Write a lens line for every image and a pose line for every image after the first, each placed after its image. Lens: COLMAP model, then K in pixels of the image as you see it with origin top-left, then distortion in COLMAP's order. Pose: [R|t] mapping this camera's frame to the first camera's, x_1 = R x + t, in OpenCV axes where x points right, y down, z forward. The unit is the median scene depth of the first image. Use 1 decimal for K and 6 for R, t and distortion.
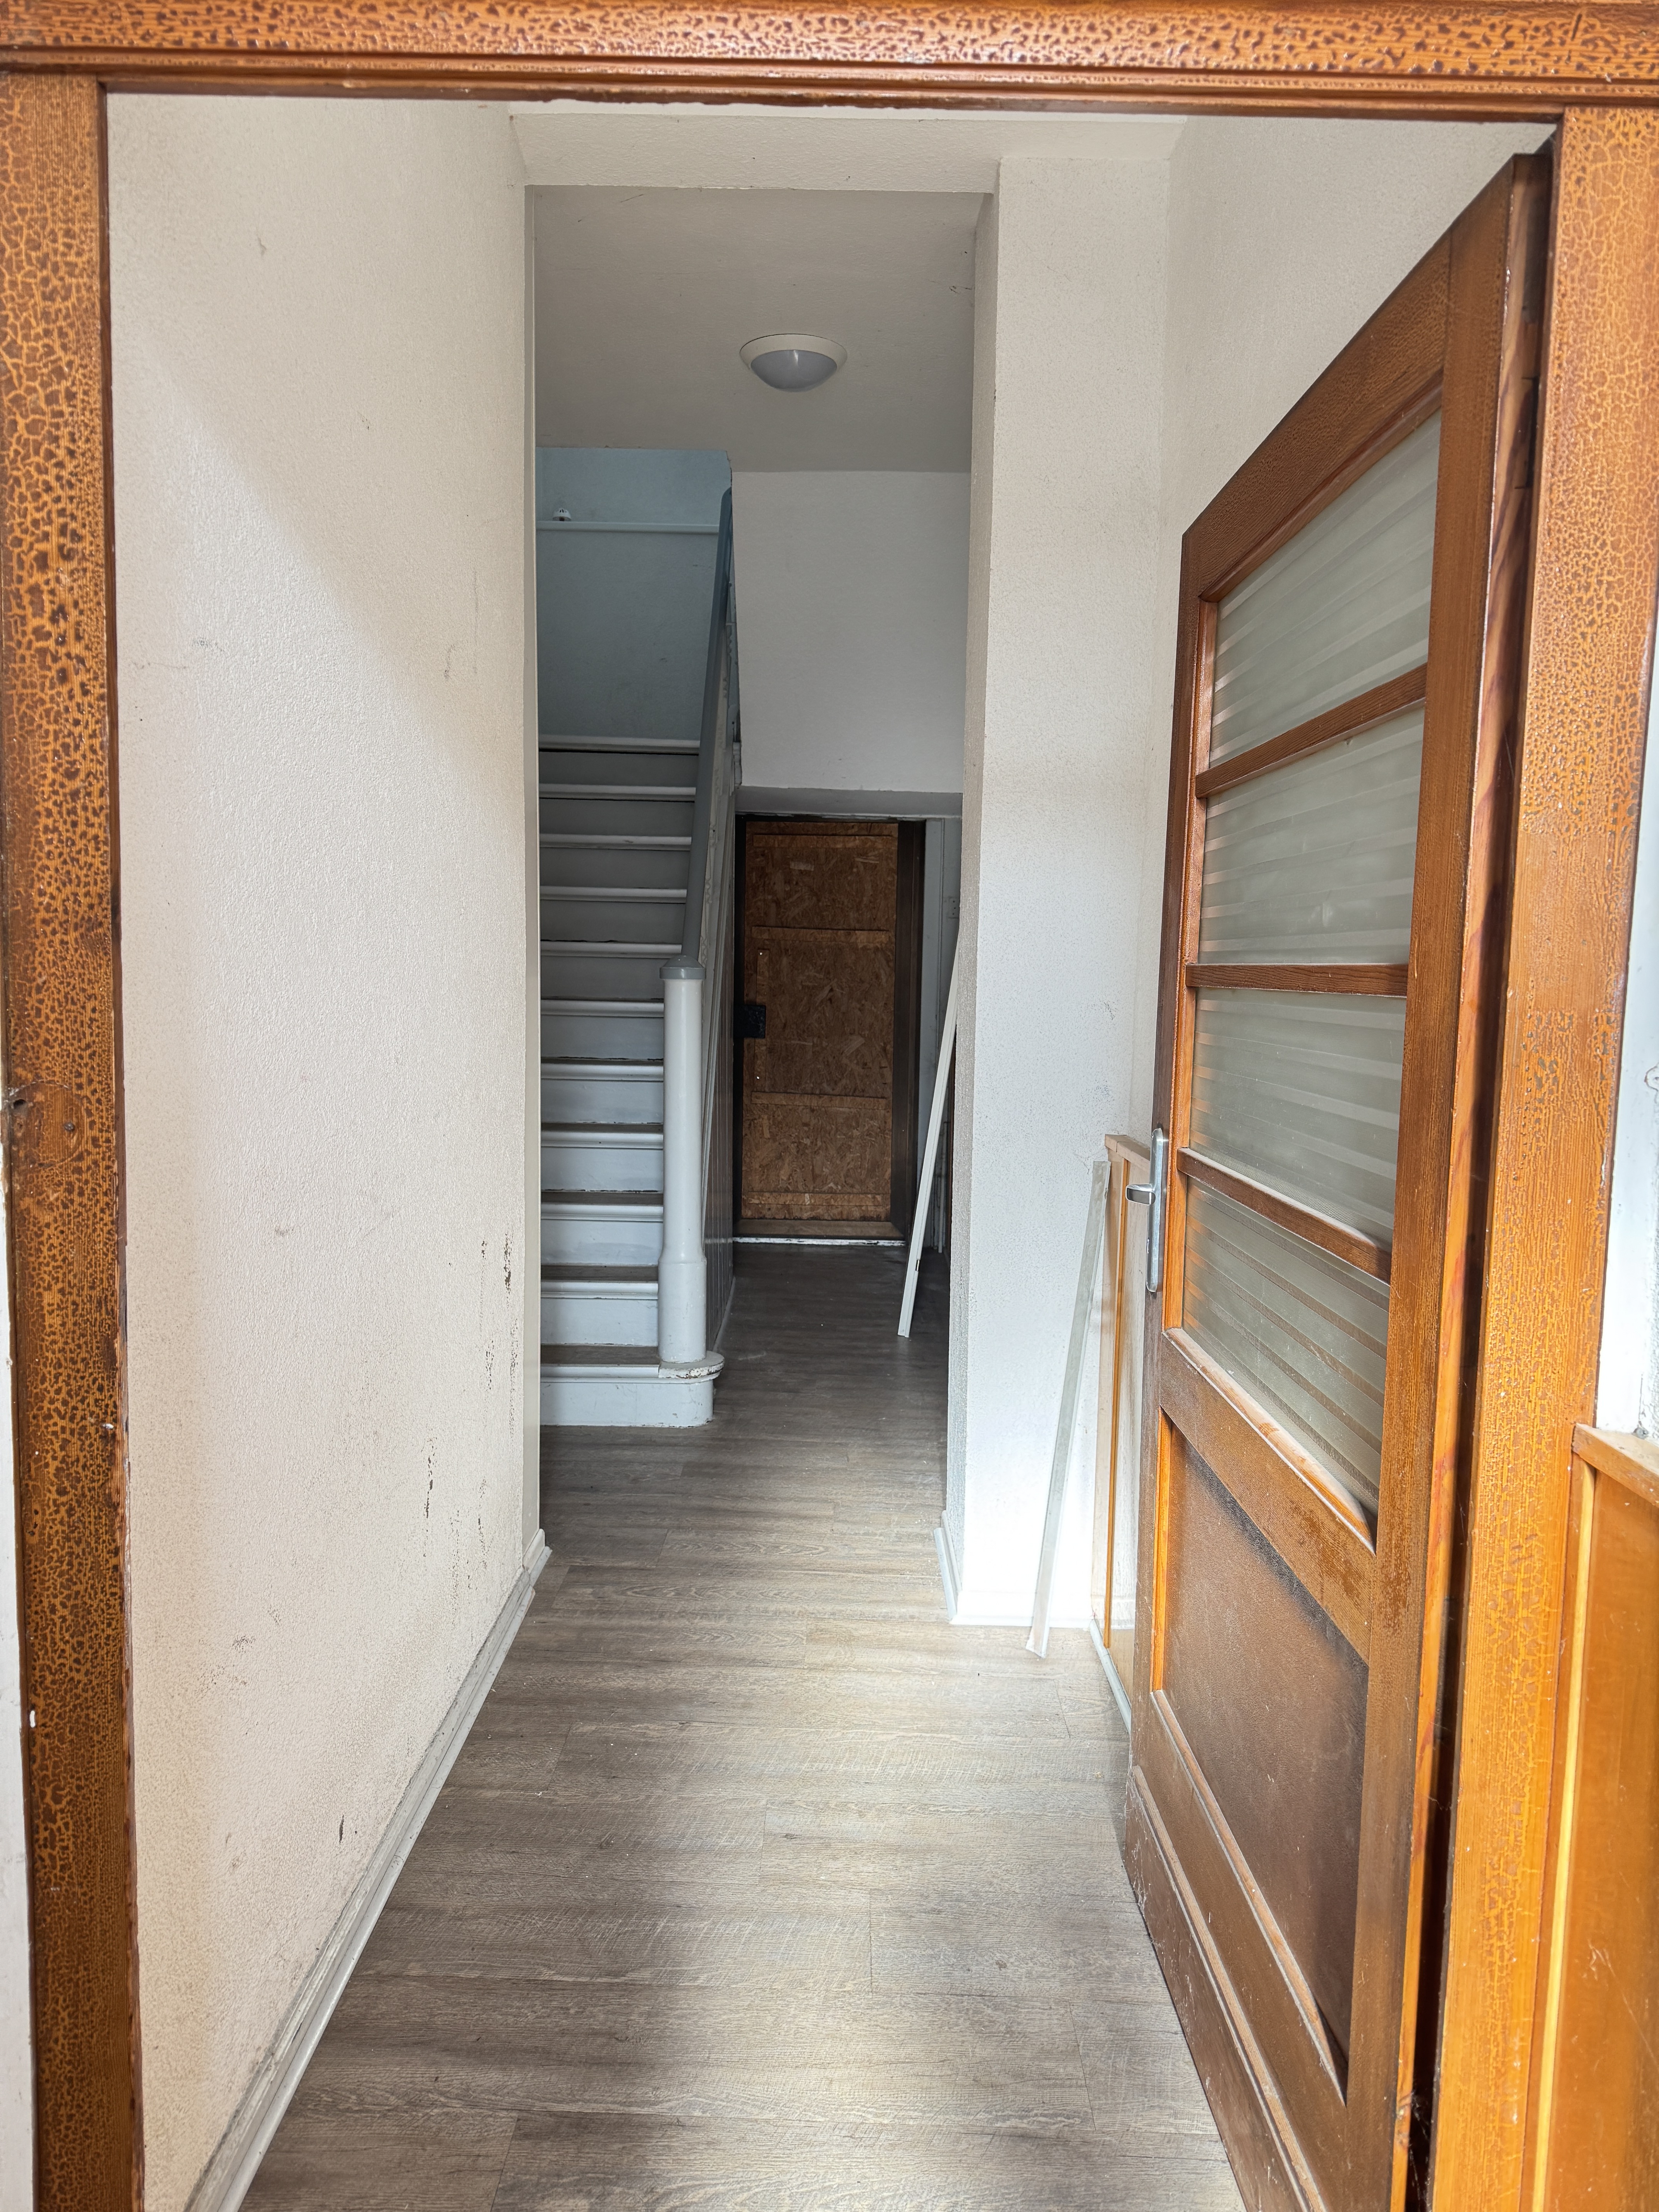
lens RADIAL K [[1560.0, 0, 827.9], [0, 1560.0, 1108.6], [0, 0, 1]] dist [-0.000489, -0.006140]
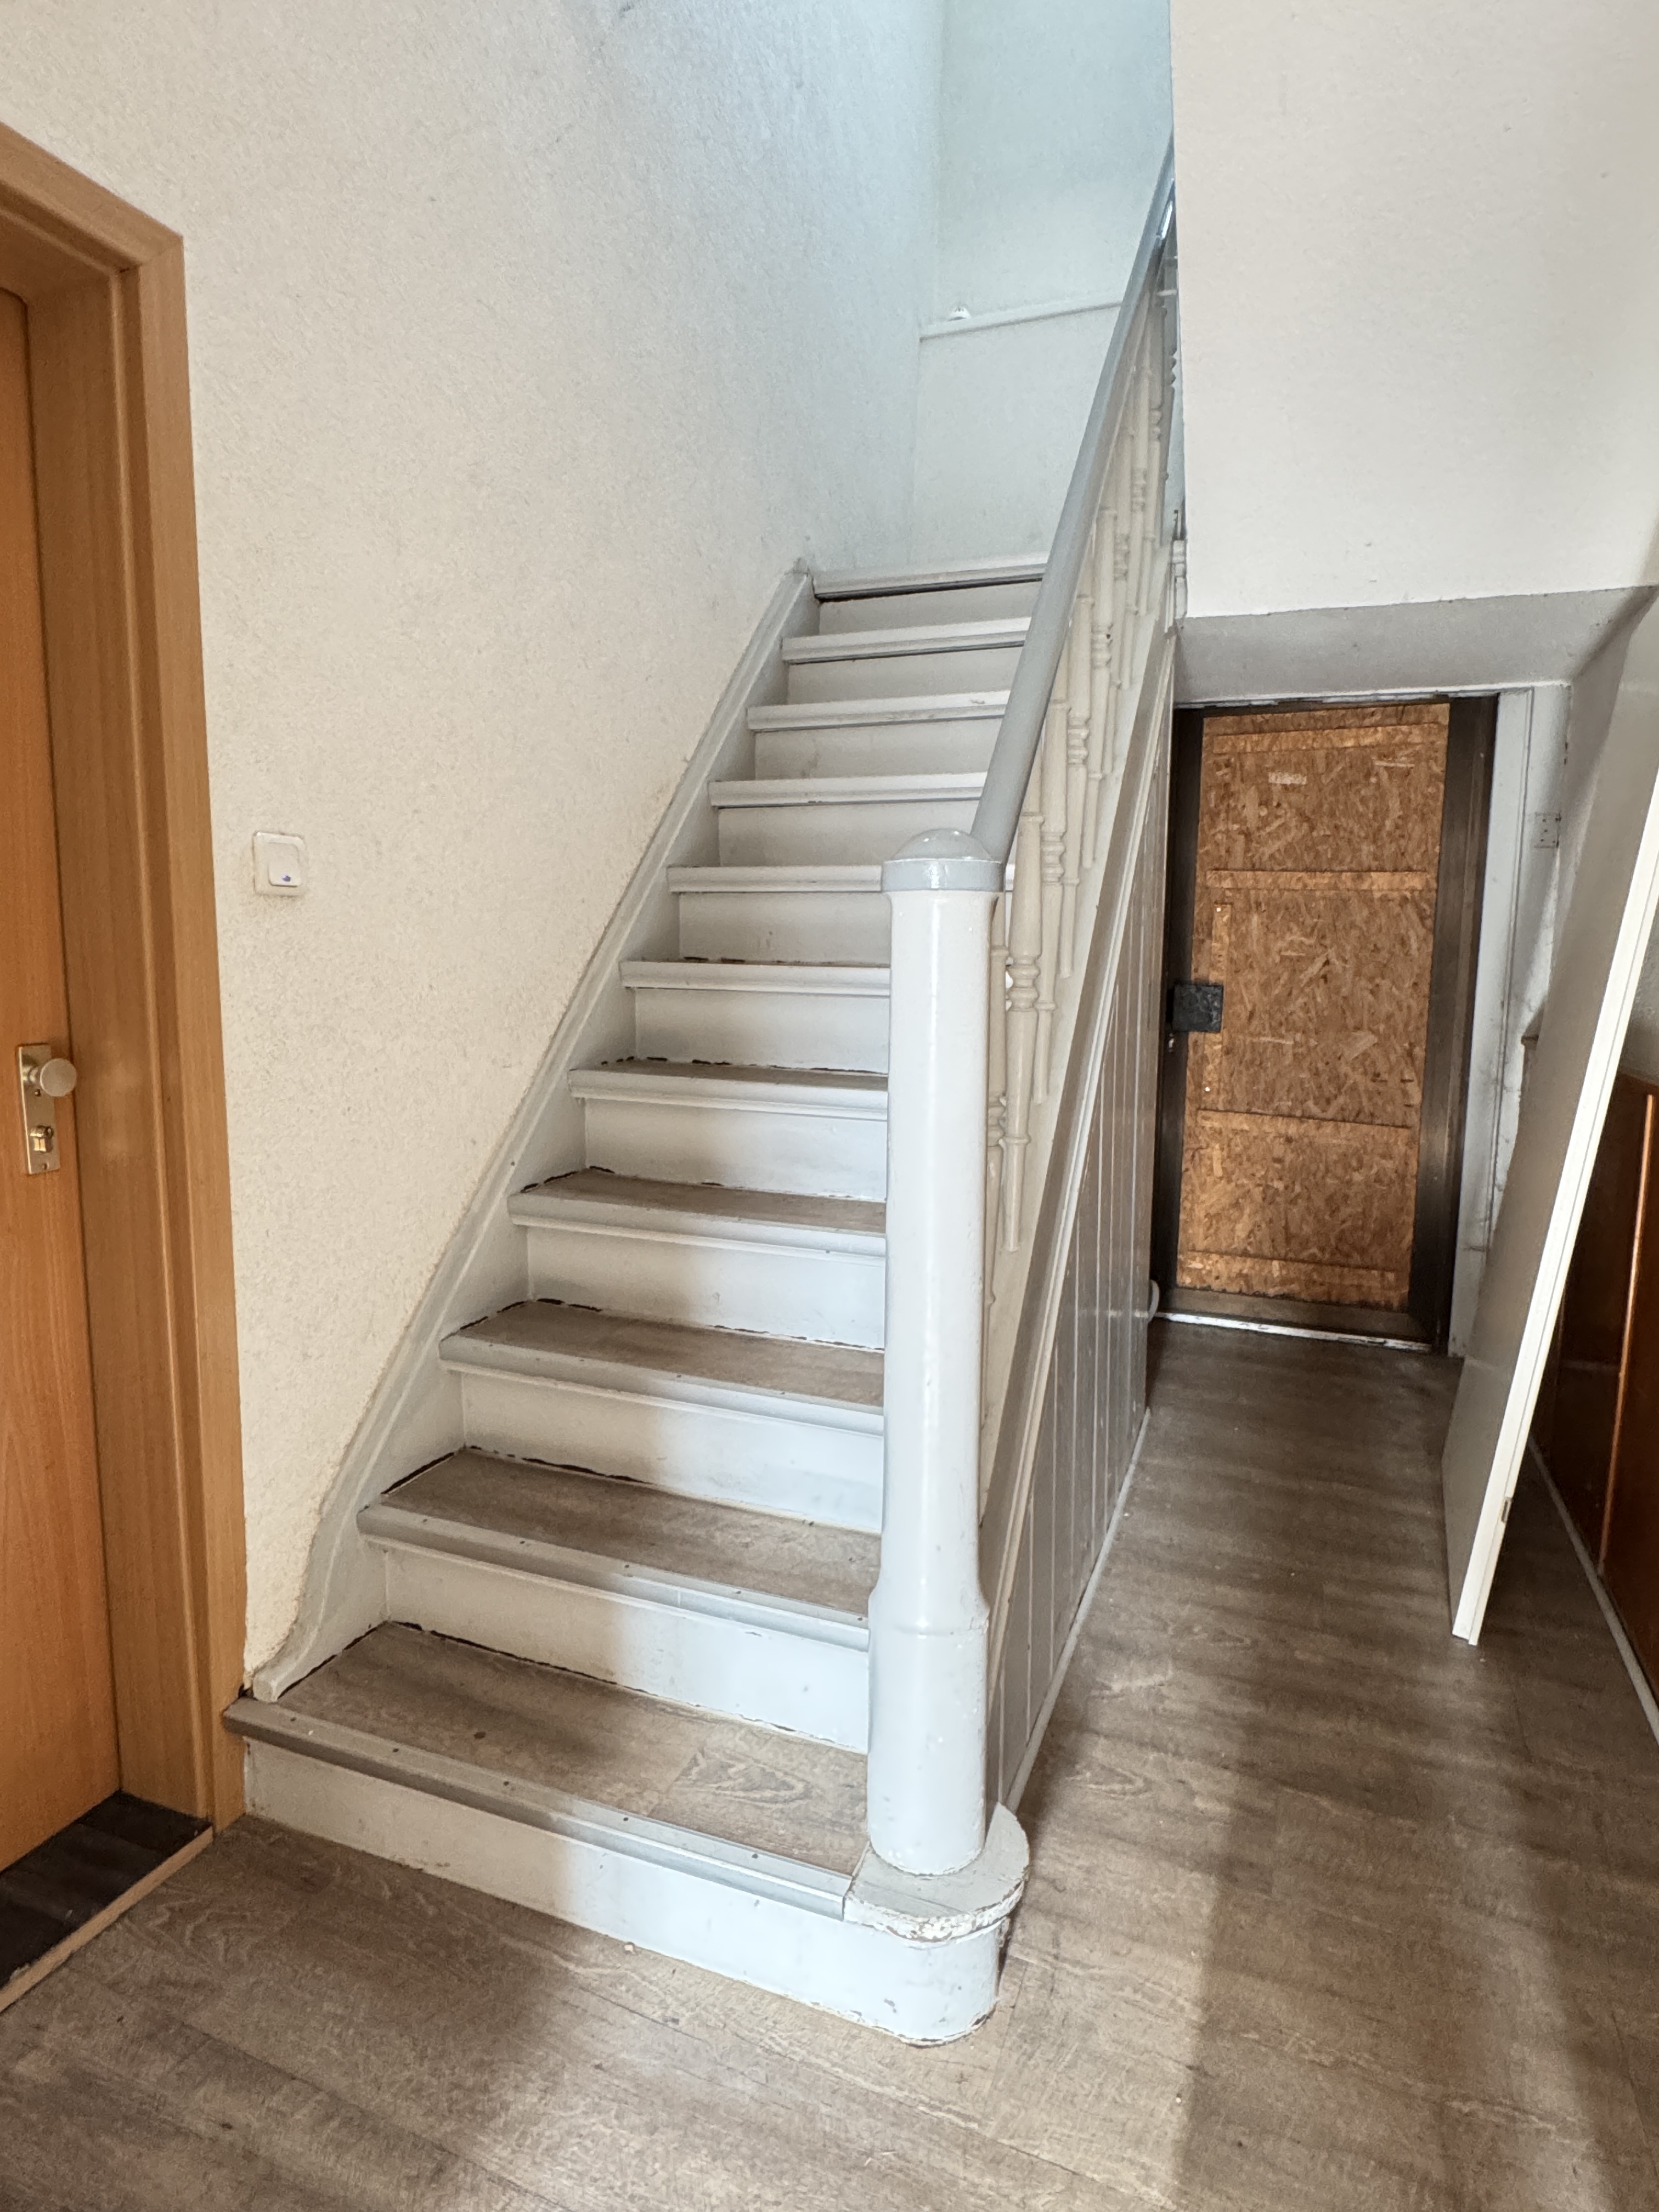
lens RADIAL K [[1216.8, 0, 828.7], [0, 1216.8, 1104.5], [0, 0, 1]] dist [-0.002537, 0.000928]
pose [[0.931369, 0.039235, -0.361957, -0.005608], [-0.029372, 0.999033, 0.032715, -0.026022], [0.362891, -0.019839, 0.931620, 0.435198]]
